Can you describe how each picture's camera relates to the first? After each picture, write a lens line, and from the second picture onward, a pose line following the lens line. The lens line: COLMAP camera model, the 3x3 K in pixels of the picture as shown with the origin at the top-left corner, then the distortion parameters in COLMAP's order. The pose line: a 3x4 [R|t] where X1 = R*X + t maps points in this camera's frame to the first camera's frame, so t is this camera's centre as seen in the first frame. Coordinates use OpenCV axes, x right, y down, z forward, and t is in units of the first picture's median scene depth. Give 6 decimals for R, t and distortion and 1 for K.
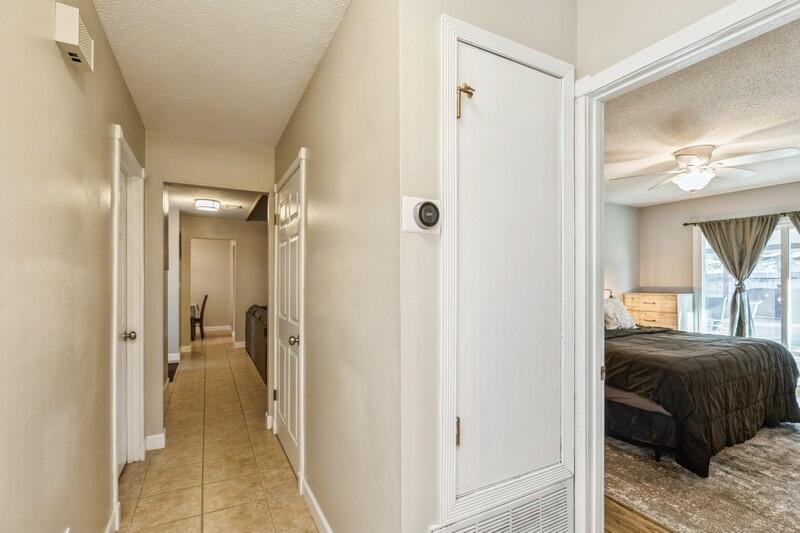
lens RADIAL K [[376.2, 0, 405.2], [0, 376.2, 269.7], [0, 0, 1]] dist [-0.001520, -0.000770]
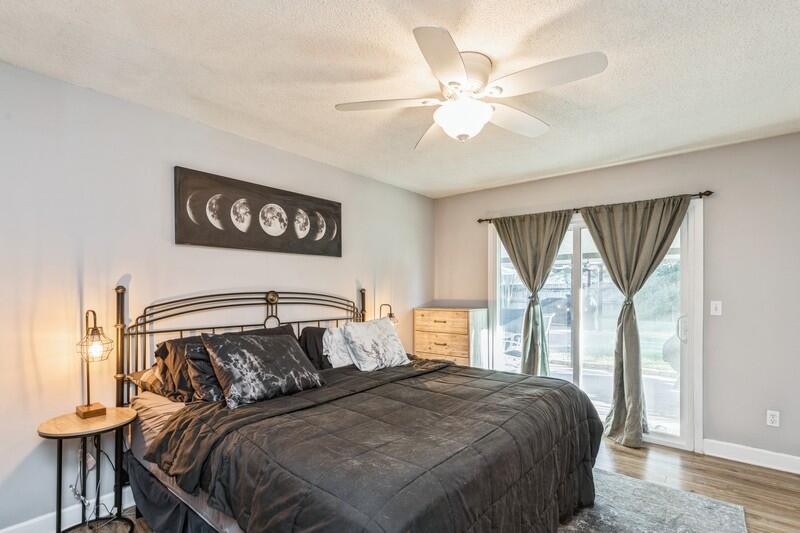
lens RADIAL K [[388.2, 0, 408.1], [0, 388.2, 289.3], [0, 0, 1]] dist [-0.008388, 0.000882]
pose [[0.919501, -0.000113, 0.393088, 0.292174], [-0.008804, 0.999743, 0.020882, 0.007783], [-0.392990, -0.022662, 0.919264, 0.313076]]
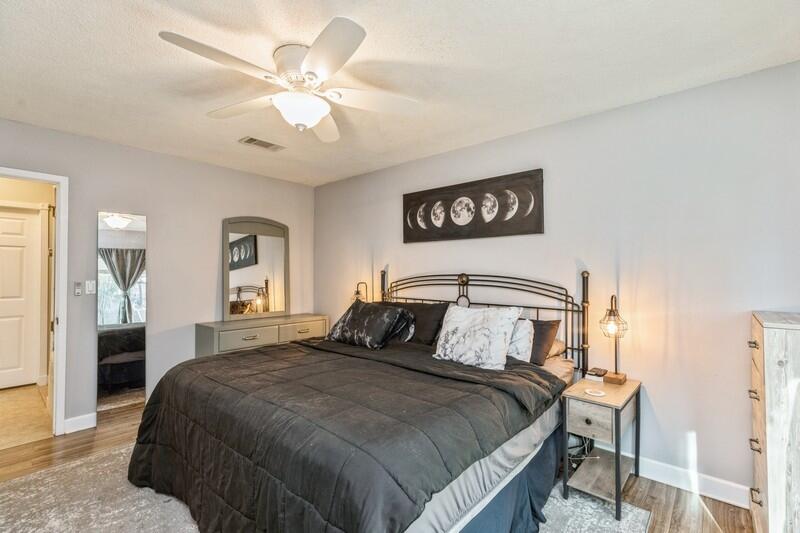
lens RADIAL K [[358.0, 0, 403.5], [0, 358.0, 269.6], [0, 0, 1]] dist [0.002721, -0.002733]
pose [[0.356680, -0.010159, -0.934171, 0.879043], [0.016021, 0.999860, -0.004756, 0.018775], [0.934089, -0.013270, 0.356793, 0.619378]]
